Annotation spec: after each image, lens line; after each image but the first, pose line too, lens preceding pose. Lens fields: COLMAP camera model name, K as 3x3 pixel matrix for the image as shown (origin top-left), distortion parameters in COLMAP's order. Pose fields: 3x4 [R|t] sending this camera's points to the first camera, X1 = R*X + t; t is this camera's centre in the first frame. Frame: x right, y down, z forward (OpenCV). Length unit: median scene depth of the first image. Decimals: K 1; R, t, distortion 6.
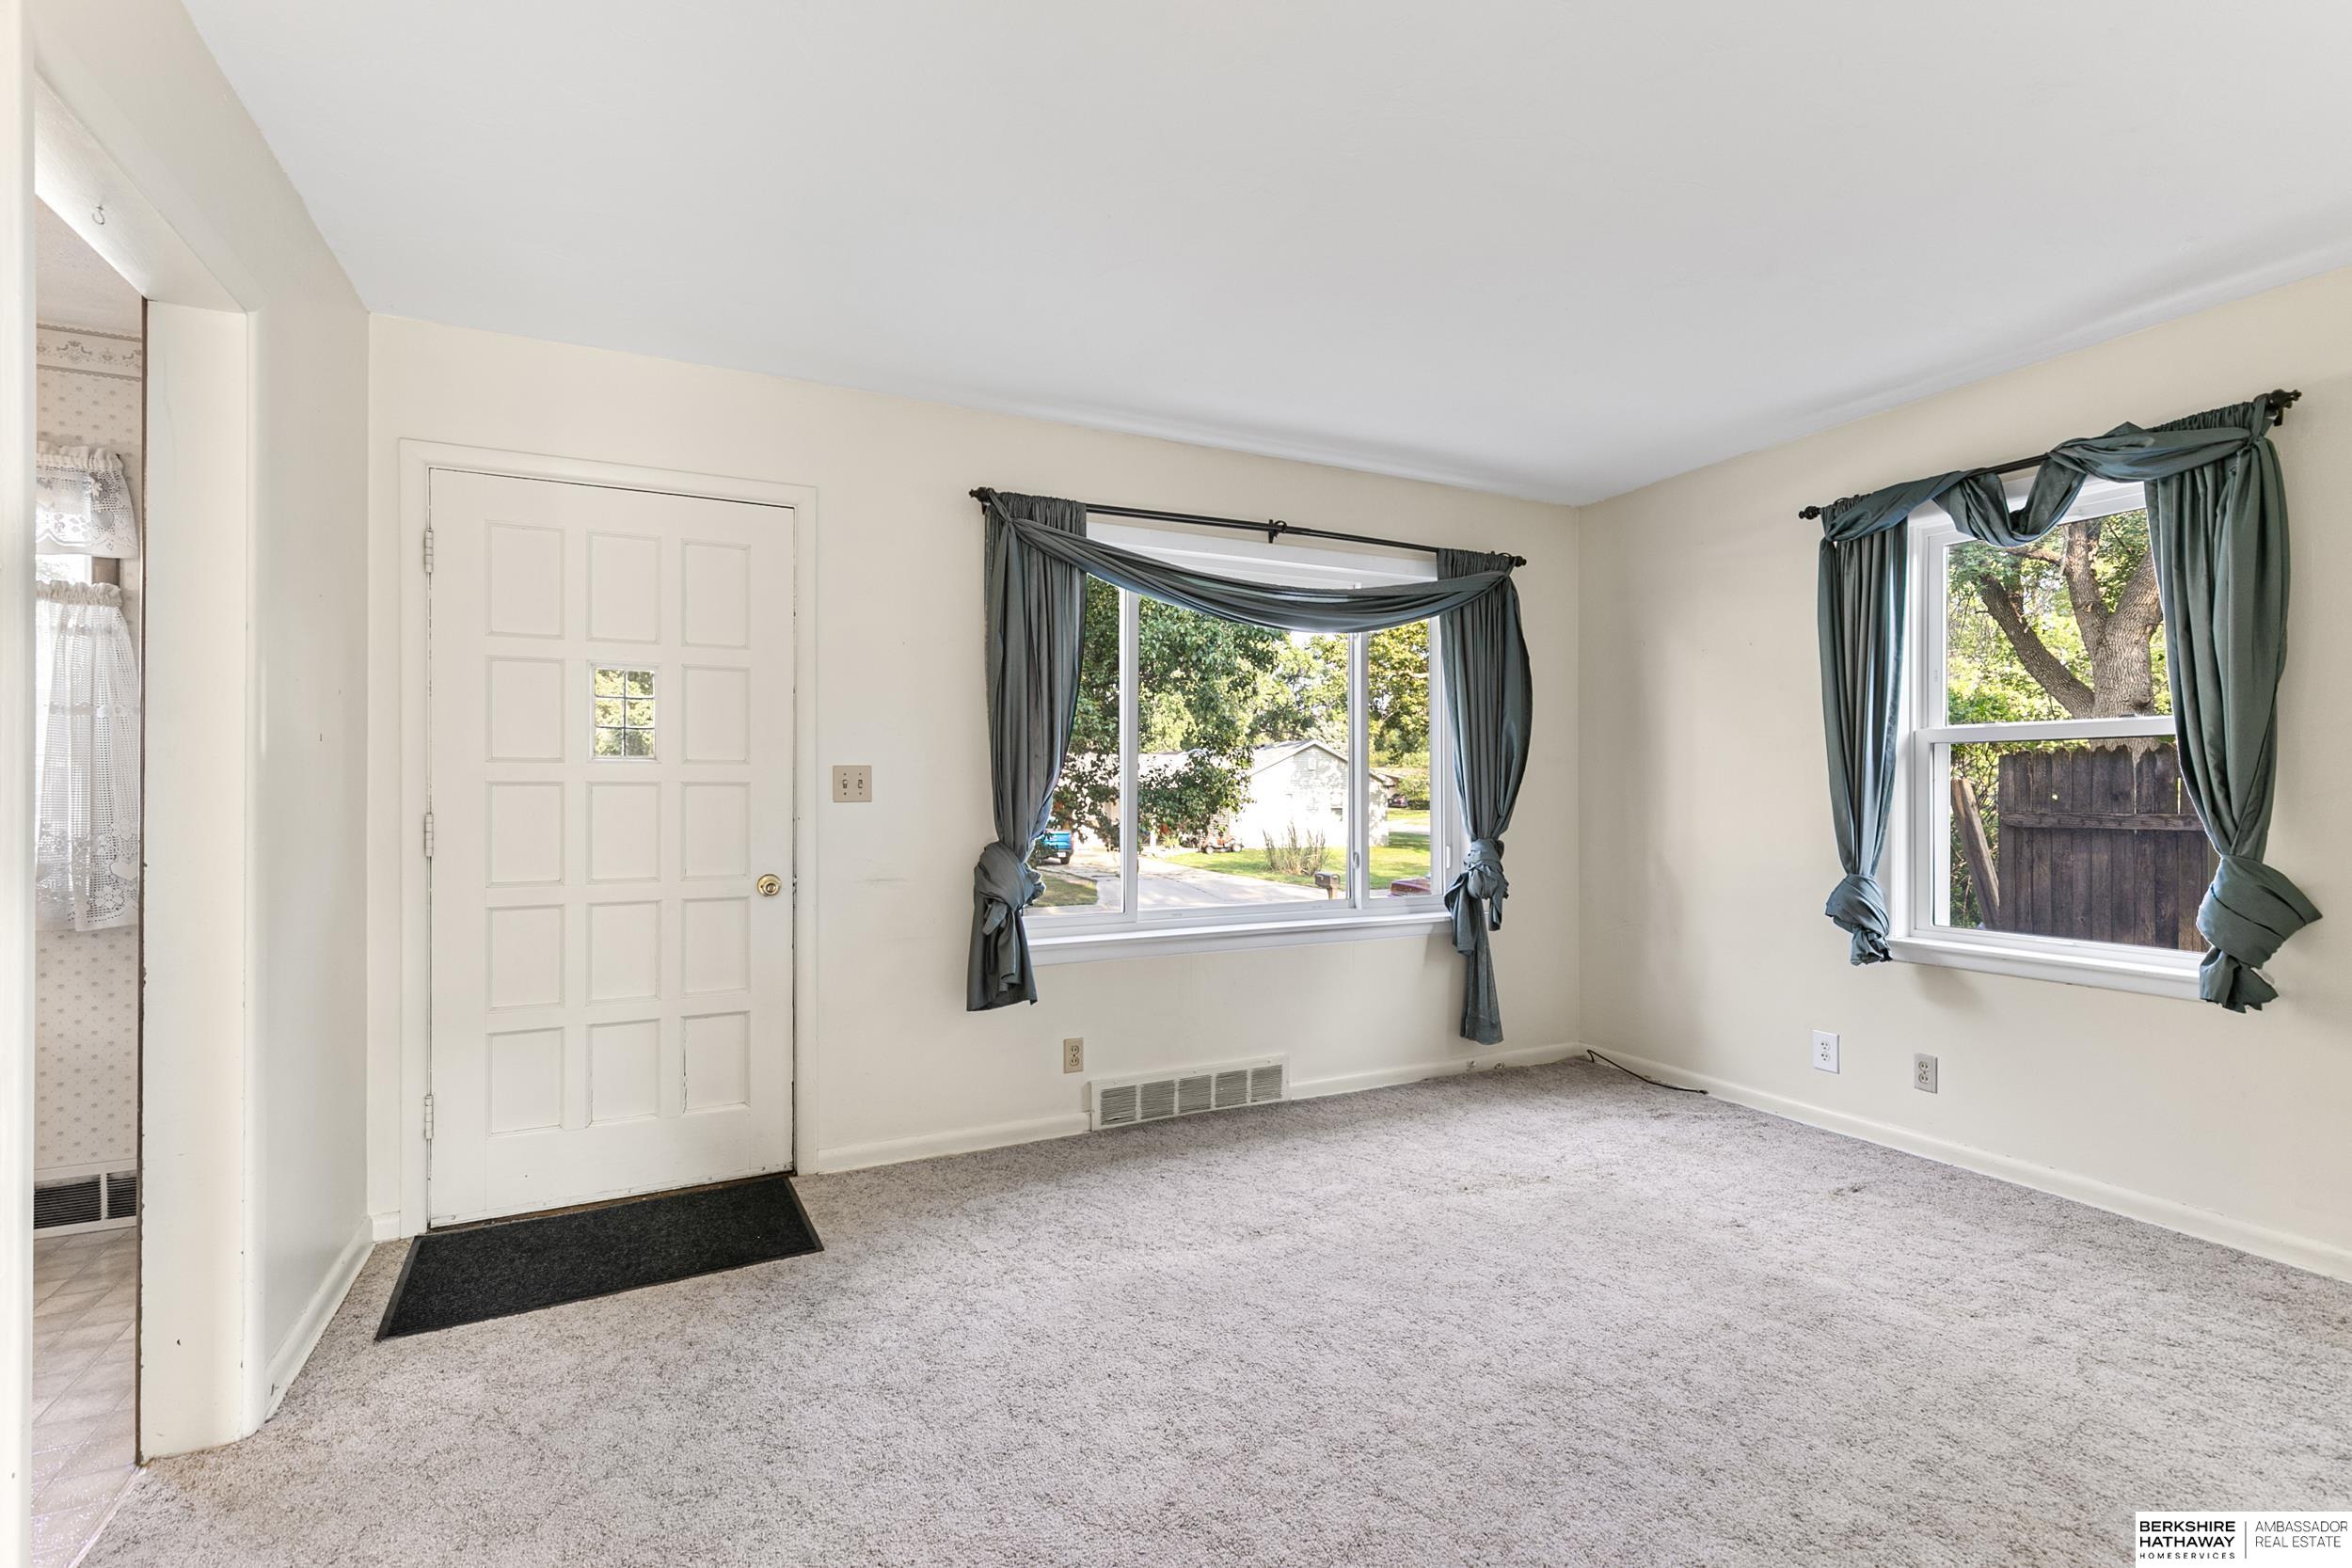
lens RADIAL K [[1078.4, 0, 1190.5], [0, 1078.4, 785.8], [0, 0, 1]] dist [0.010118, -0.001631]
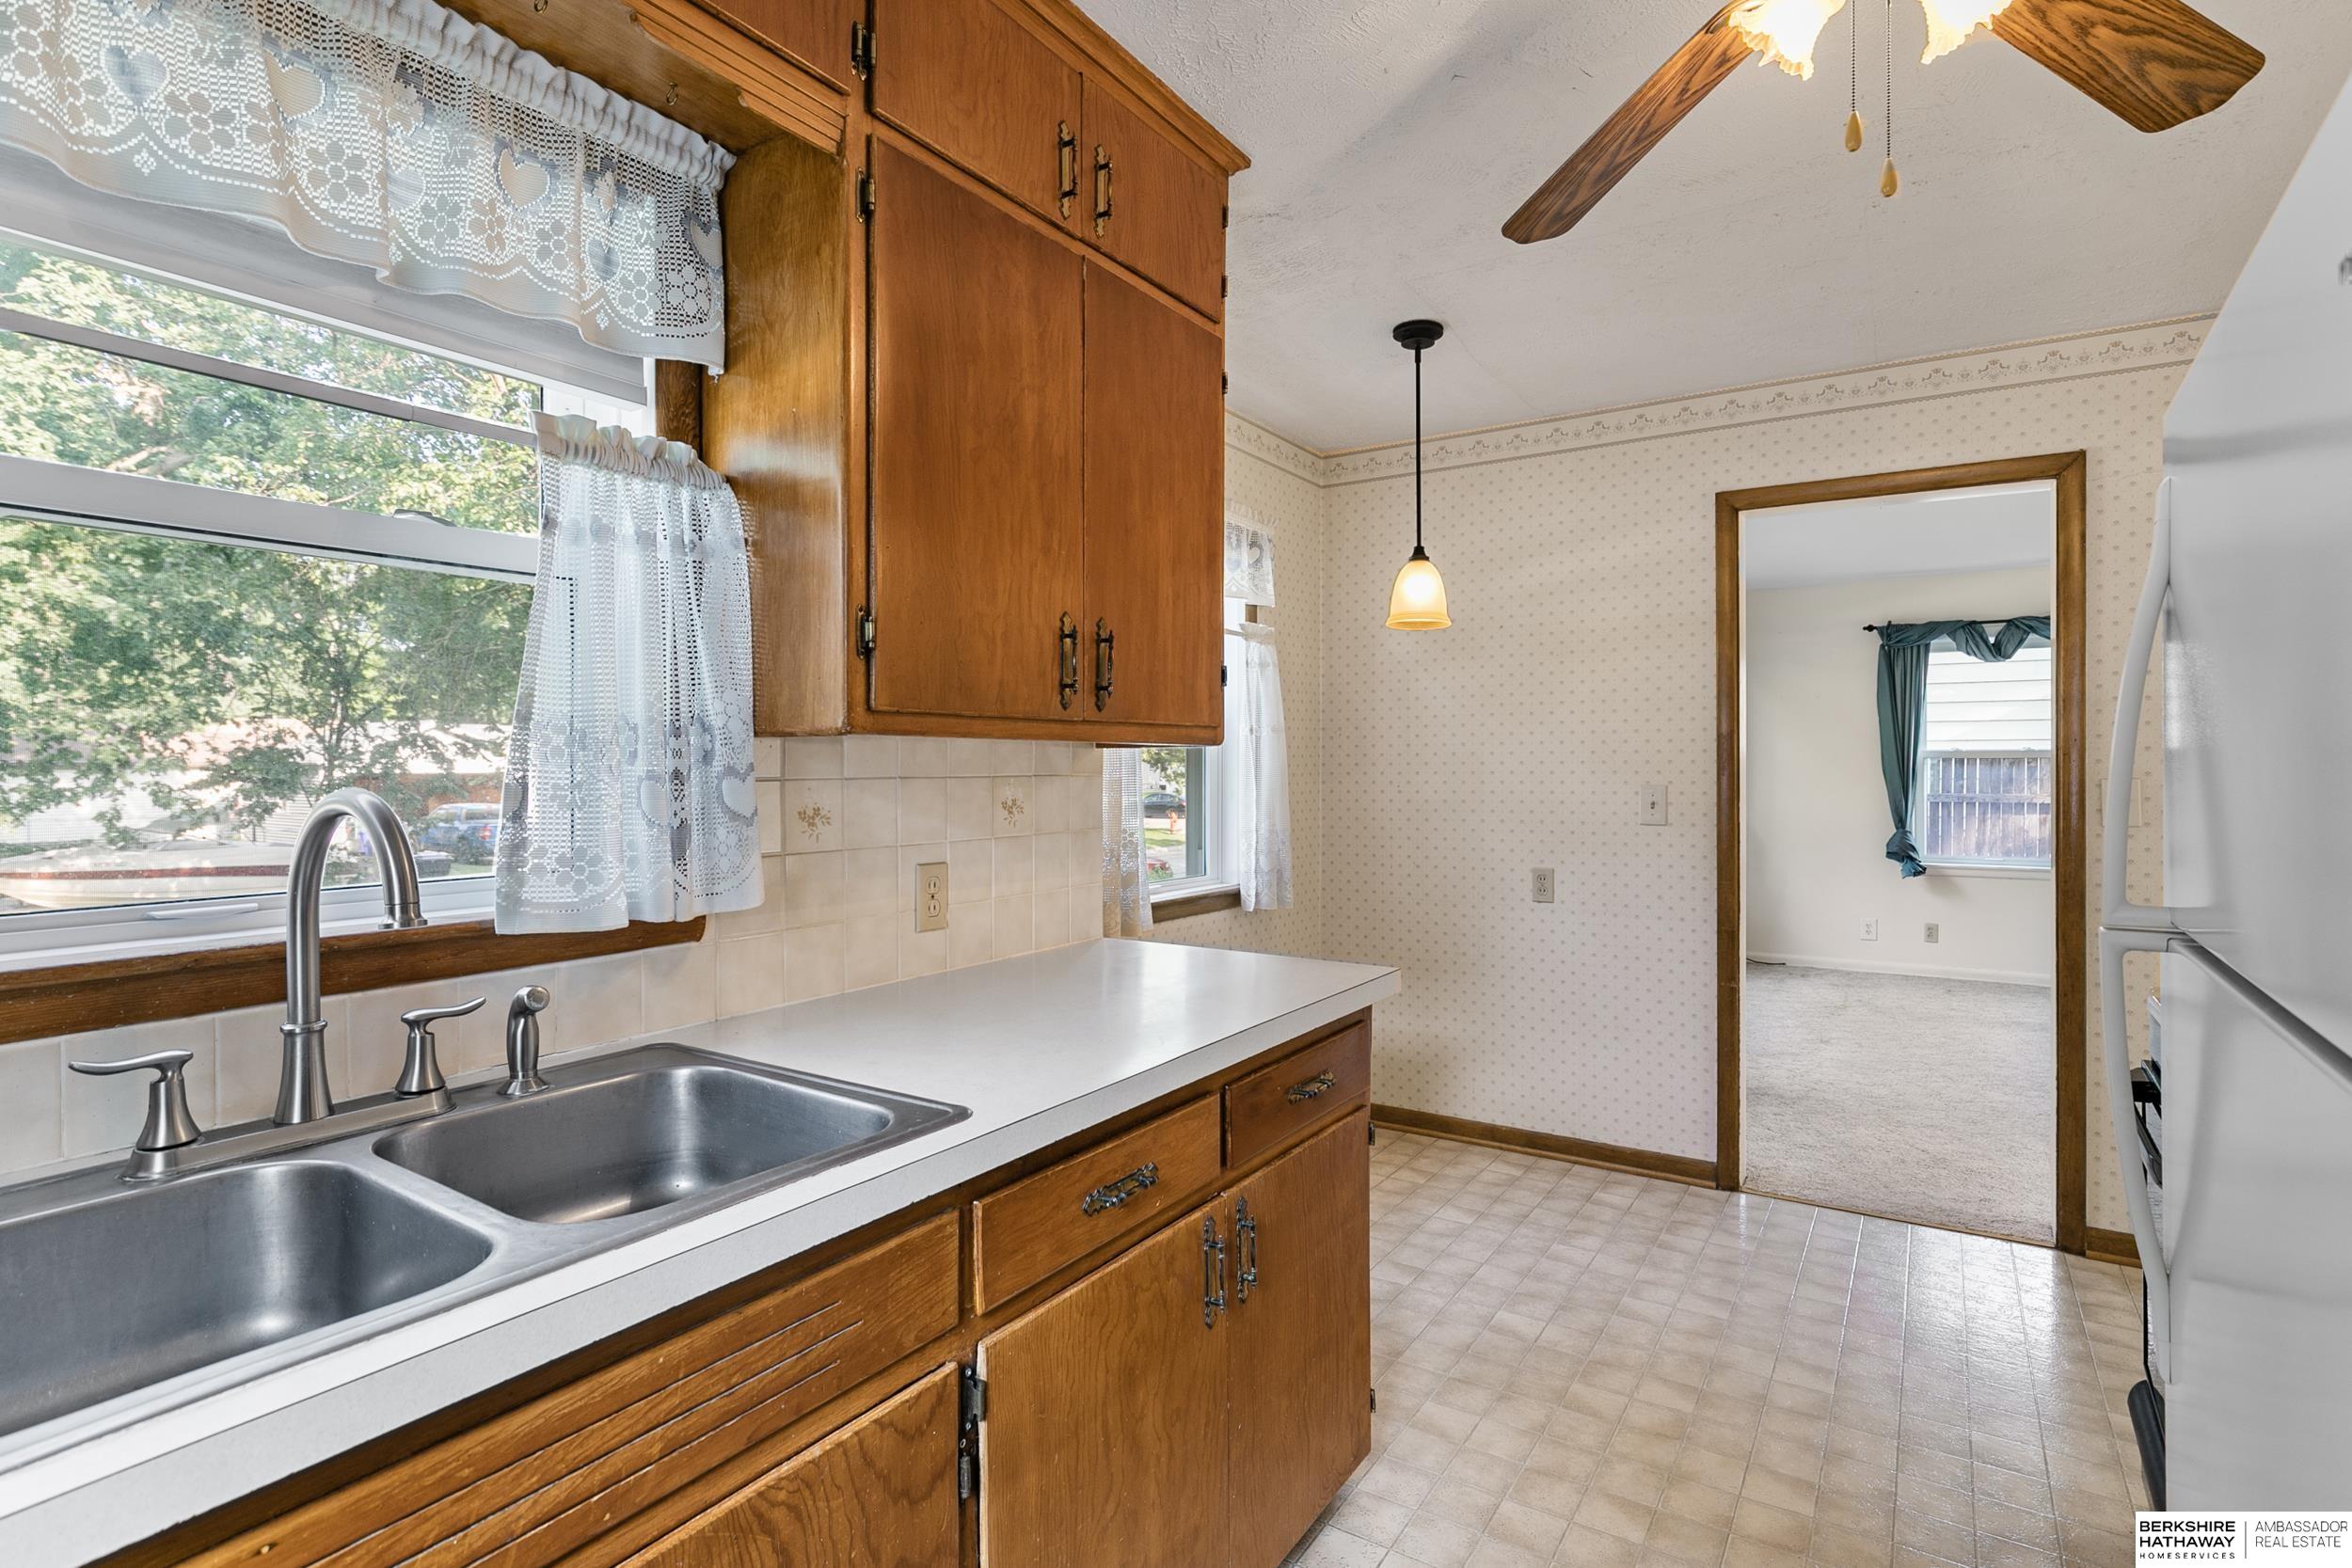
lens RADIAL K [[1149.9, 0, 1184.2], [0, 1149.9, 768.9], [0, 0, 1]] dist [-0.002680, -0.000314]
pose [[0.860676, -0.000180, 0.509153, -1.555472], [-0.001417, 0.999995, 0.002749, -0.026595], [-0.509151, -0.003088, 0.860672, -0.064553]]
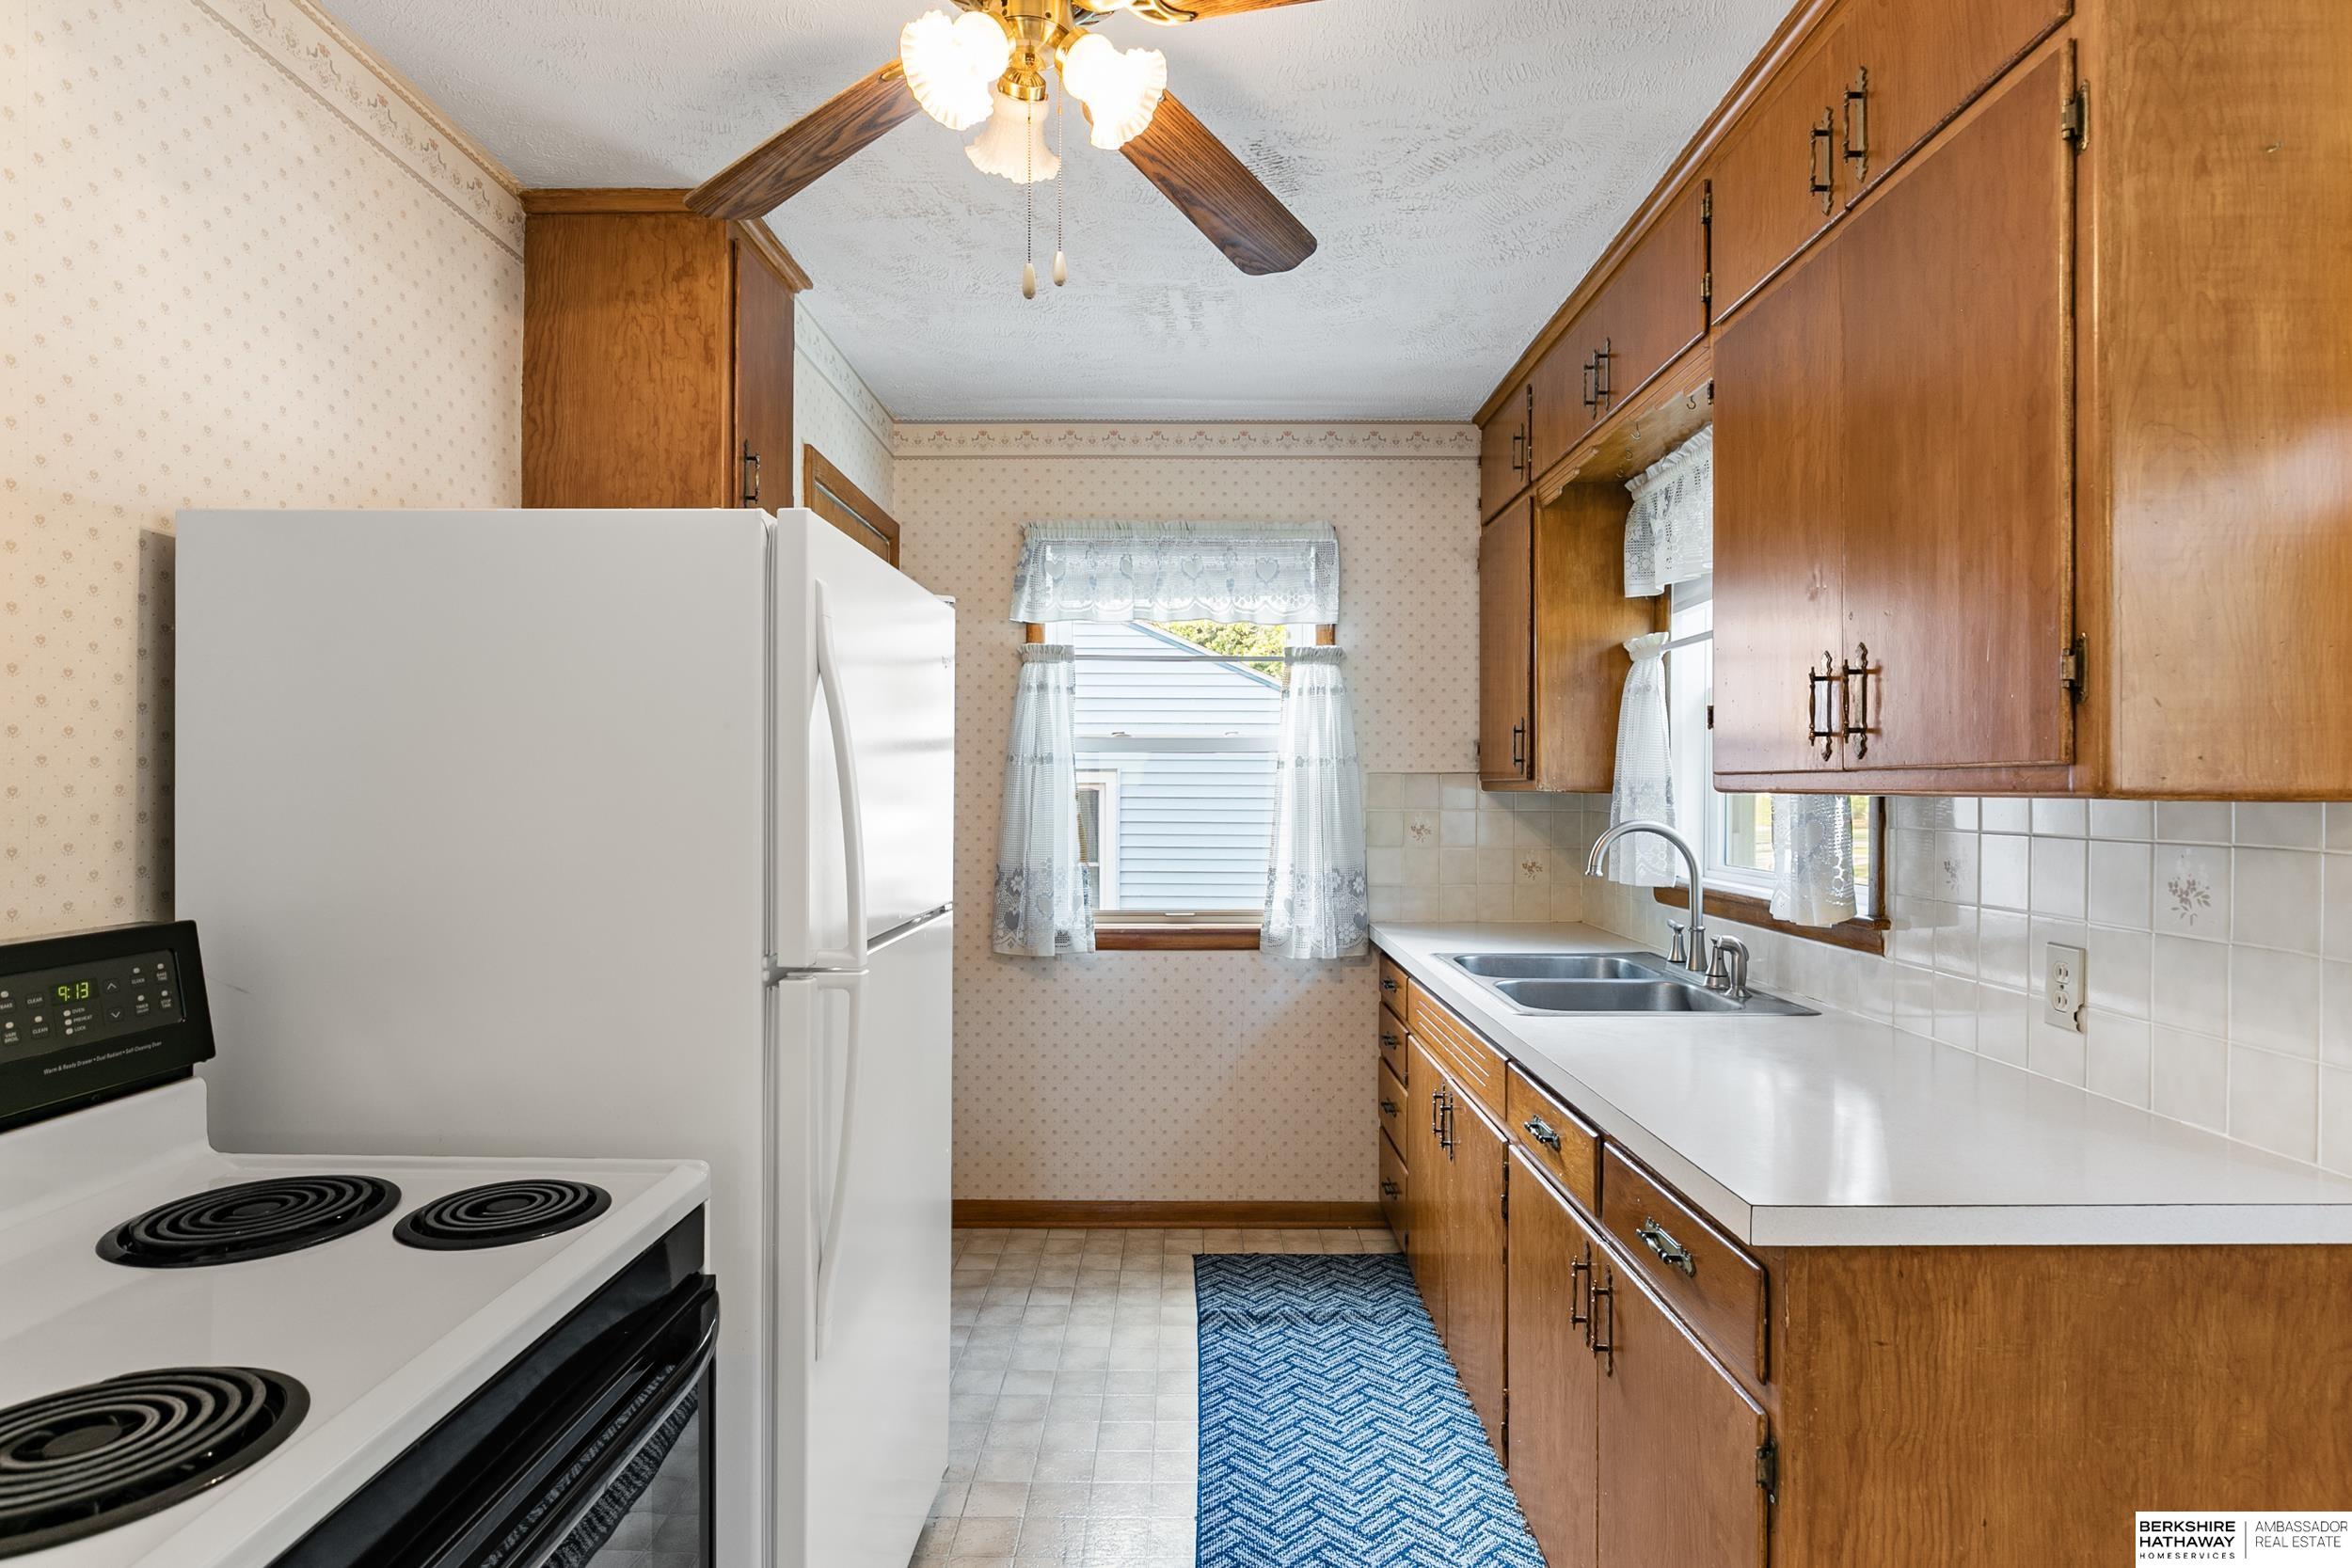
lens RADIAL K [[1241.8, 0, 1176.5], [0, 1241.8, 795.3], [0, 0, 1]] dist [-0.001571, -0.000176]
pose [[-0.448499, 0.007393, -0.893753, -0.730057], [0.000961, 0.999969, 0.007790, -0.042853], [0.893783, 0.002635, -0.448492, 0.423316]]
